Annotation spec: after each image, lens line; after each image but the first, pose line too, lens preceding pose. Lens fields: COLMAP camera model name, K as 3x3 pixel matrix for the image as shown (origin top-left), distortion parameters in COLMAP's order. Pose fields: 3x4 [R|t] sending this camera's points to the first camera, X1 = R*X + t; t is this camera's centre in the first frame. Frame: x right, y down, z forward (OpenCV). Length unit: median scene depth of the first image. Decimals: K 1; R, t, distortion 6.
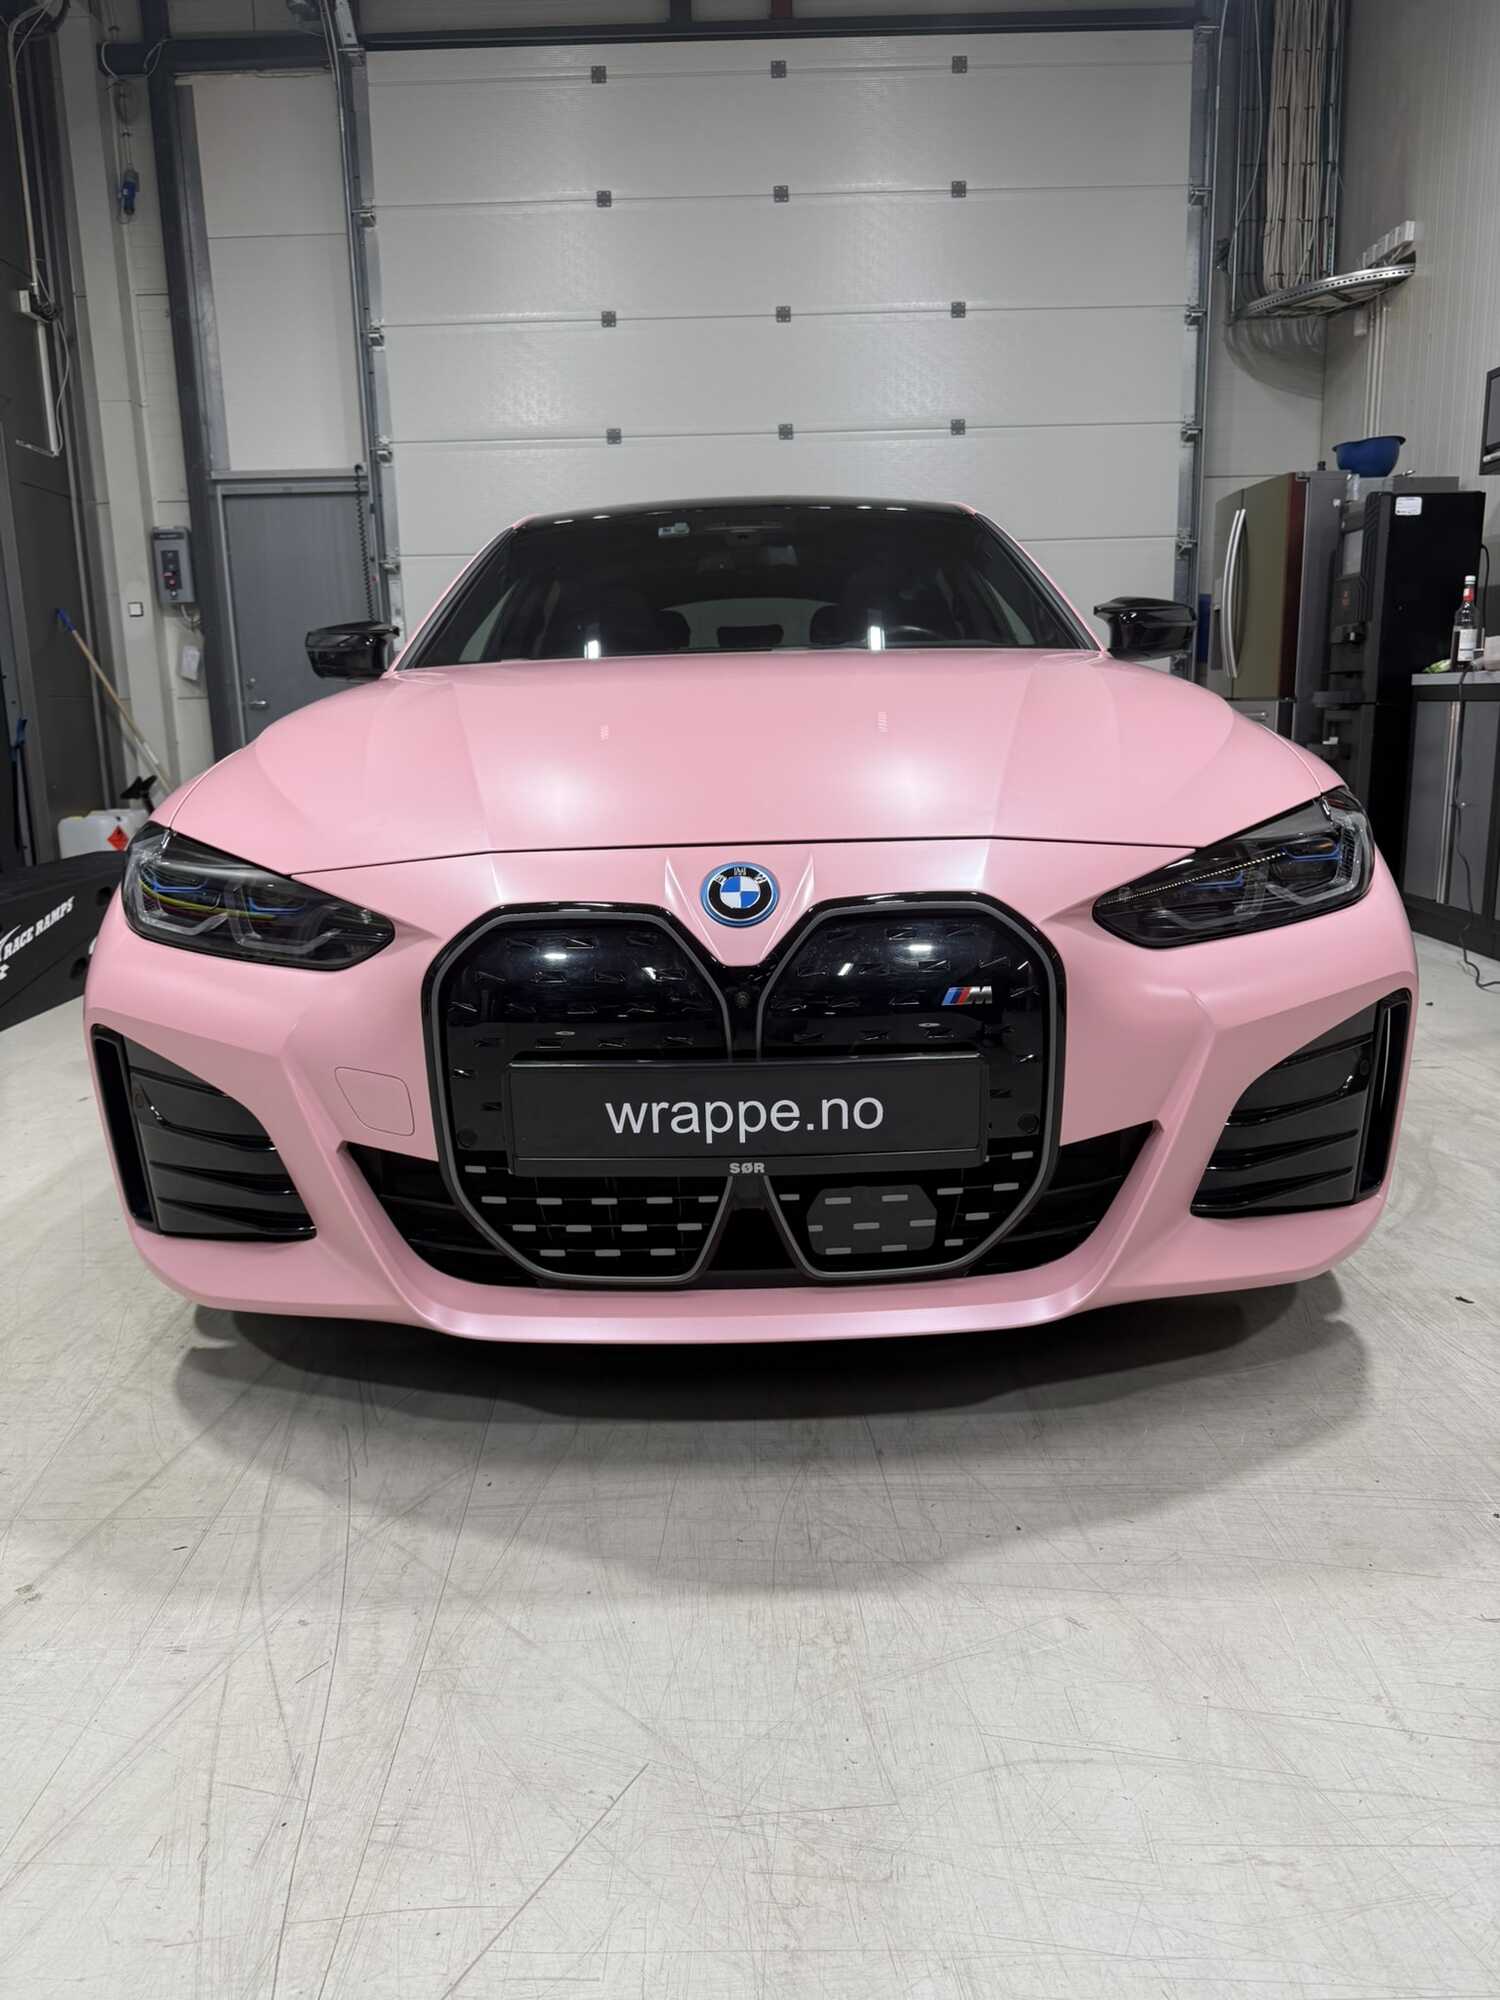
lens RADIAL K [[1418.3, 0, 749.7], [0, 1418.3, 1008.6], [0, 0, 1]] dist [-0.007880, 0.000552]
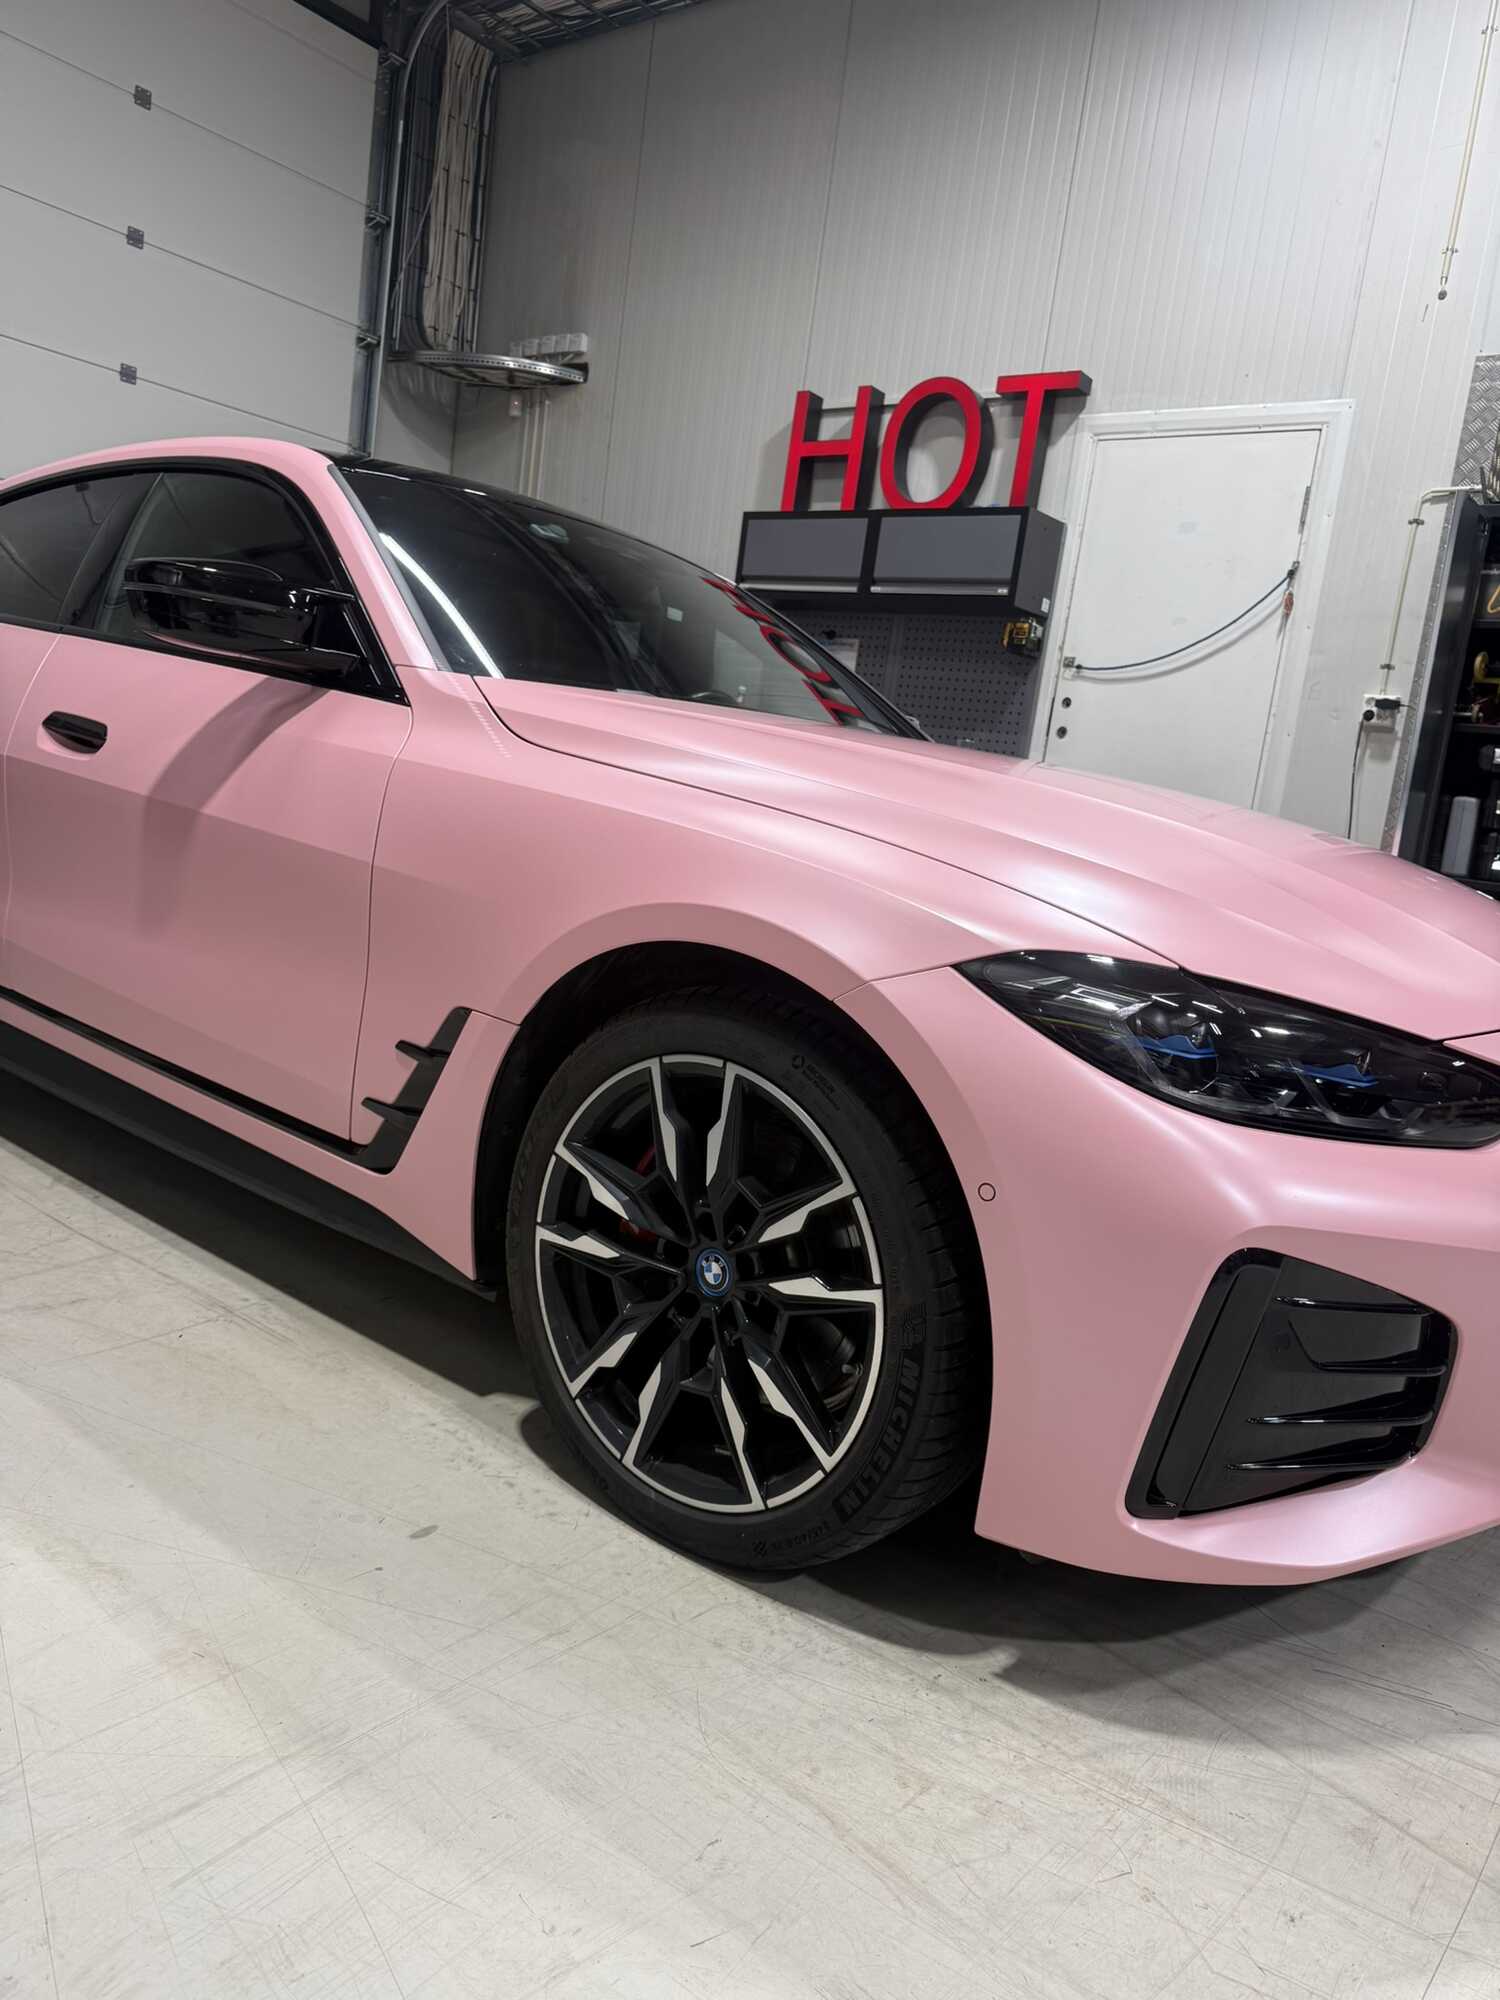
lens RADIAL K [[1418.3, 0, 741.2], [0, 1418.3, 1013.3], [0, 0, 1]] dist [-0.007880, 0.000552]
pose [[0.614245, -0.025679, 0.788697, -0.339917], [0.023324, 0.999624, 0.014382, -0.035834], [-0.788770, 0.009562, 0.614614, 0.217608]]
